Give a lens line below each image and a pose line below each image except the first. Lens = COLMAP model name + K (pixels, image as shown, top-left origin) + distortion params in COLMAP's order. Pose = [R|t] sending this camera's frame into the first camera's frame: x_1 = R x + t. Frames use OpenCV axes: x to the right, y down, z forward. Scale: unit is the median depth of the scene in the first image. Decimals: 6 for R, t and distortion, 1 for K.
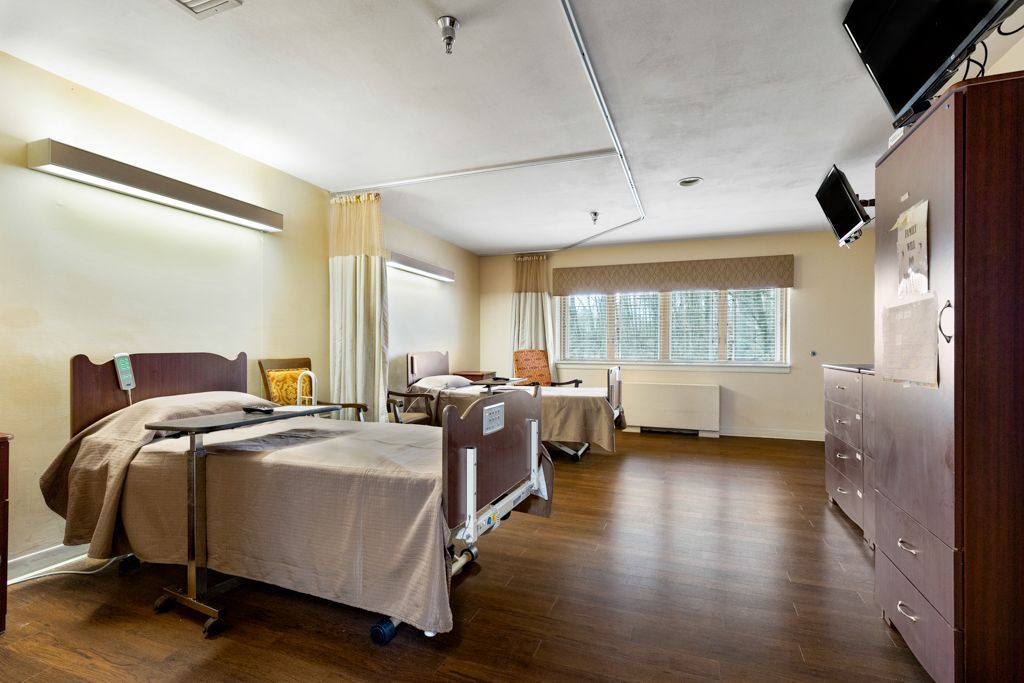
lens RADIAL K [[466.5, 0, 513.9], [0, 466.5, 347.1], [0, 0, 1]] dist [0.008900, -0.001495]
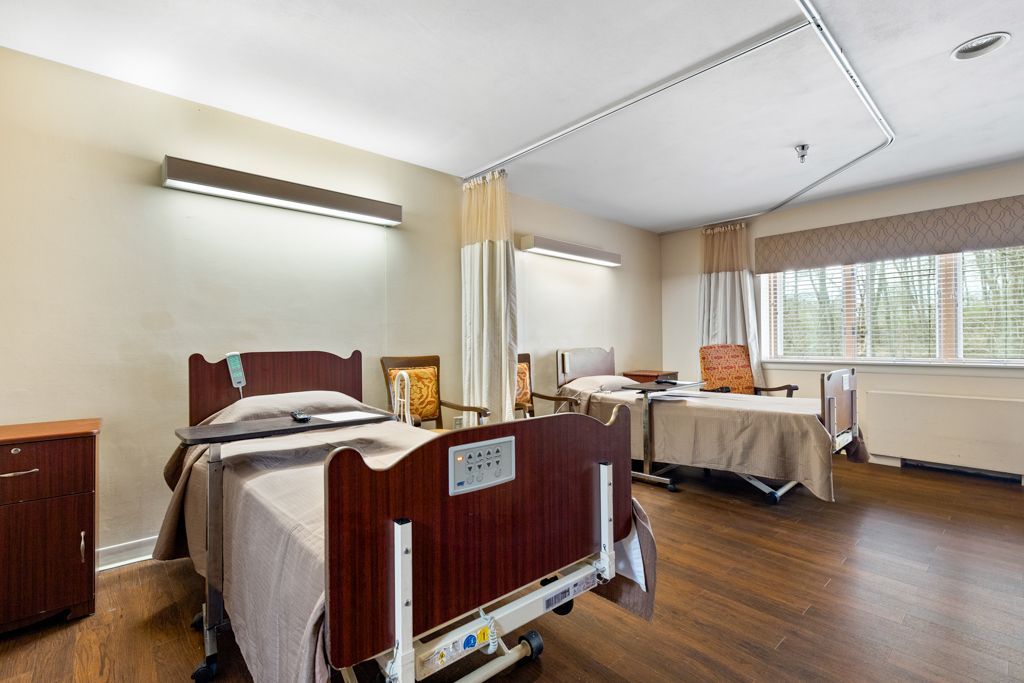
lens RADIAL K [[466.5, 0, 509.5], [0, 466.5, 340.6], [0, 0, 1]] dist [0.008900, -0.001495]
pose [[0.891707, -0.012116, -0.452450, 0.115574], [0.010335, 0.999926, -0.006409, 0.000174], [0.452495, 0.001039, 0.891767, 0.221538]]
